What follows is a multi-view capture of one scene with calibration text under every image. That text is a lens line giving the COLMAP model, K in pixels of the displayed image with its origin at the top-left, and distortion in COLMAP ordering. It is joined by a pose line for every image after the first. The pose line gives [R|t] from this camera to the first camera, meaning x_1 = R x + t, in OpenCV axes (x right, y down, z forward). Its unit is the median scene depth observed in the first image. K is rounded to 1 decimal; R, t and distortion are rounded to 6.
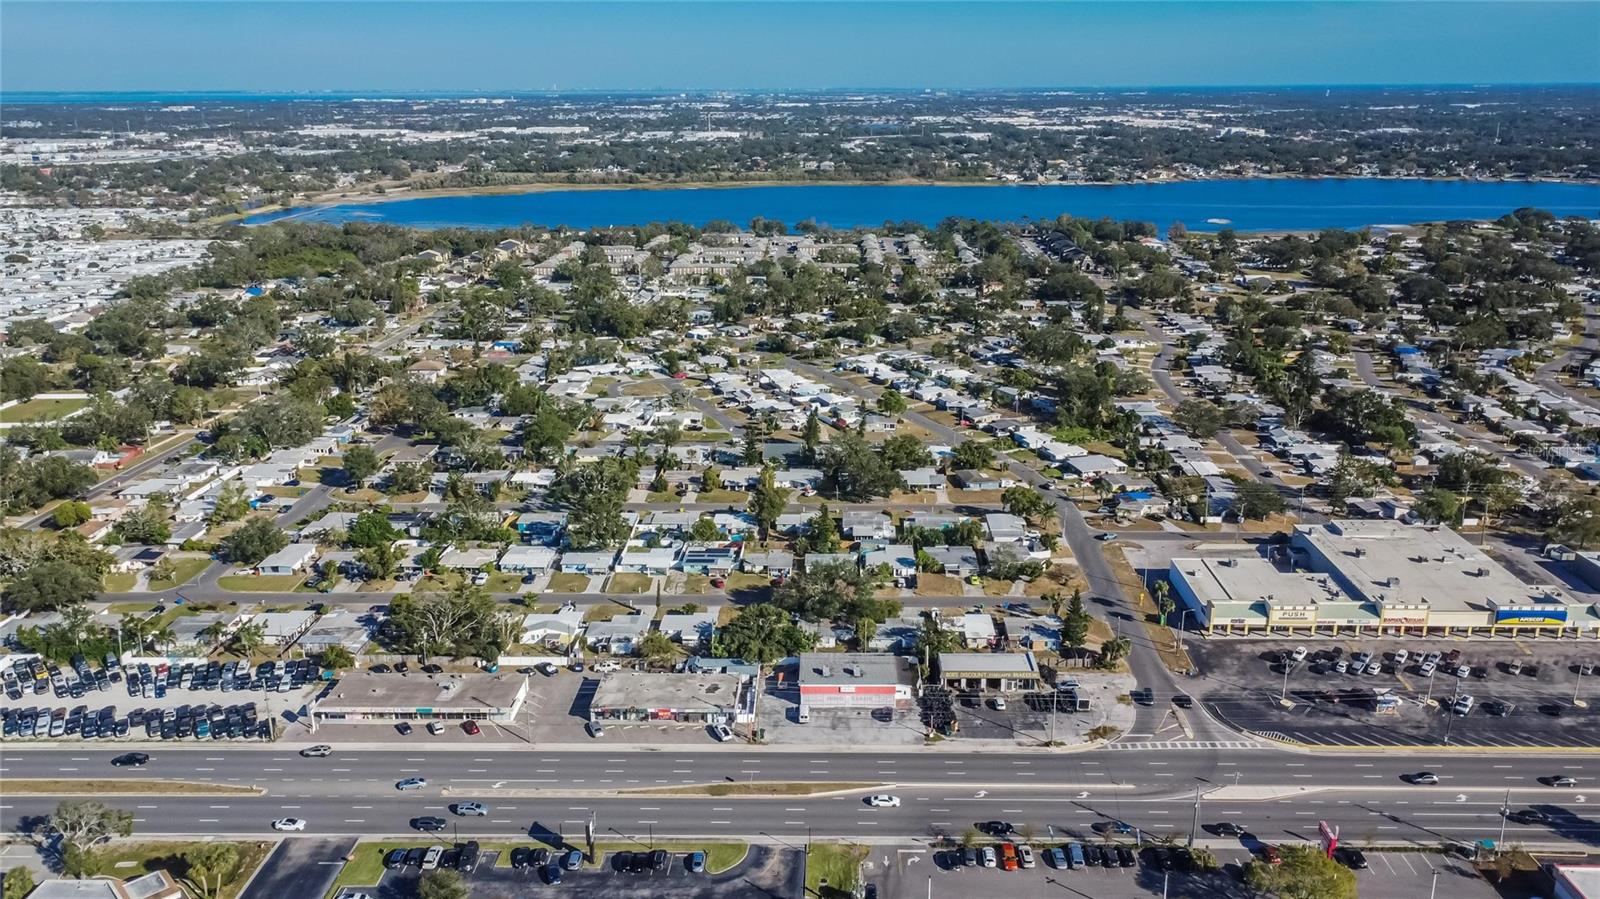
lens RADIAL K [[1181.9, 0, 774.5], [0, 1181.9, 451.3], [0, 0, 1]] dist [0.017419, -0.005186]
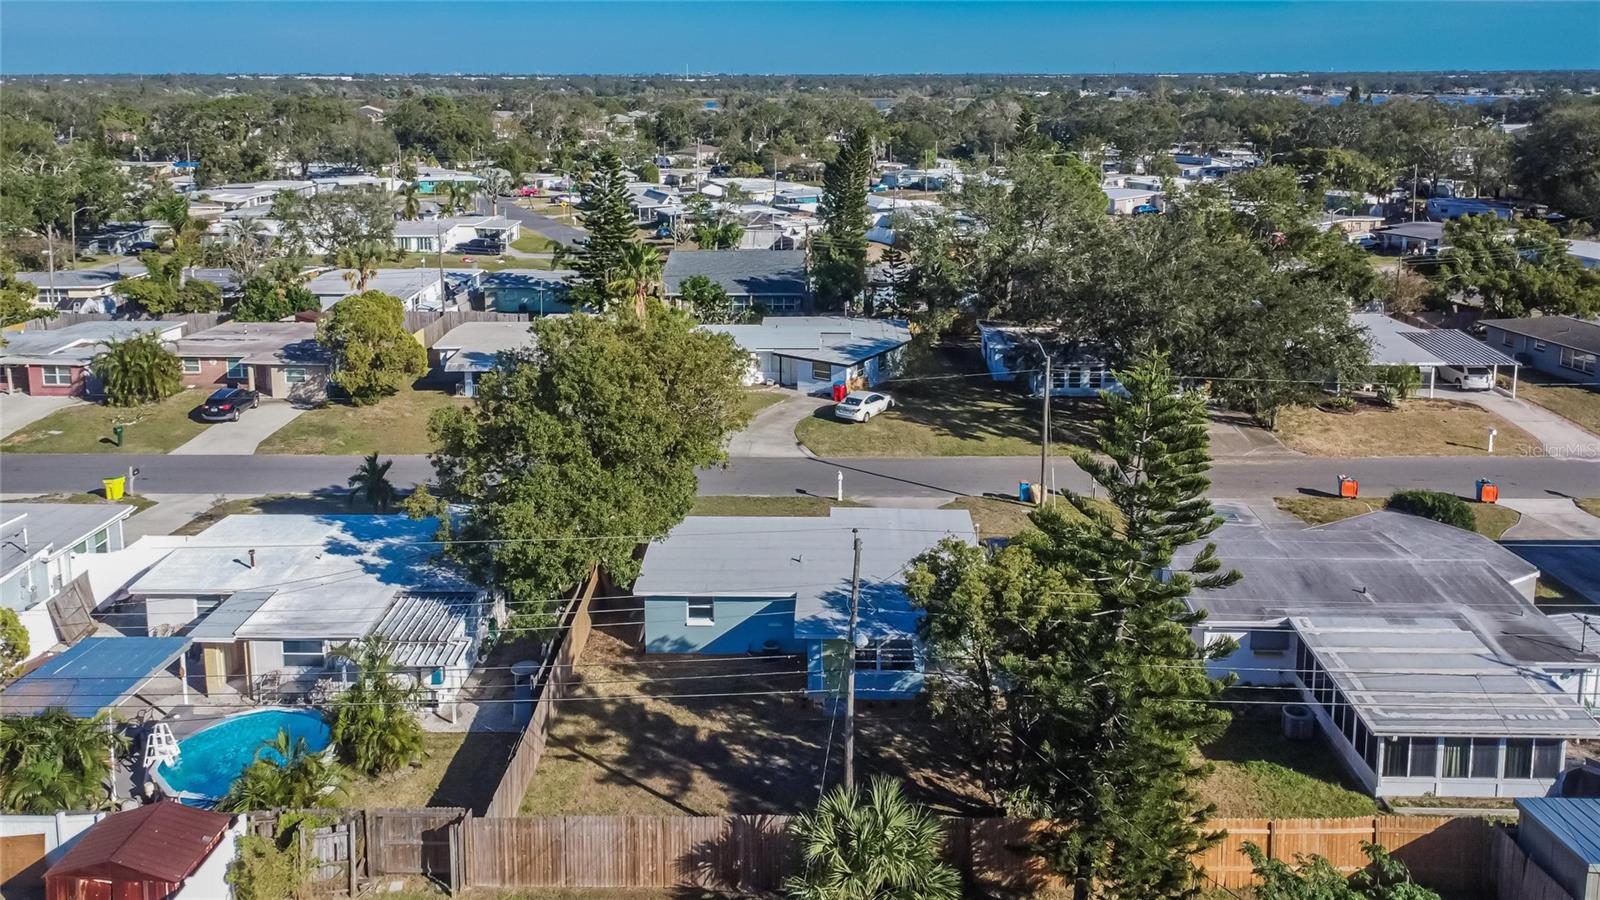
lens RADIAL K [[1181.9, 0, 774.5], [0, 1181.9, 451.8], [0, 0, 1]] dist [0.017419, -0.005186]
pose [[0.999930, 0.003409, 0.011360, 0.013081], [-0.003434, 0.999992, 0.002186, 0.042505], [-0.011353, -0.002225, 0.999933, 0.800980]]
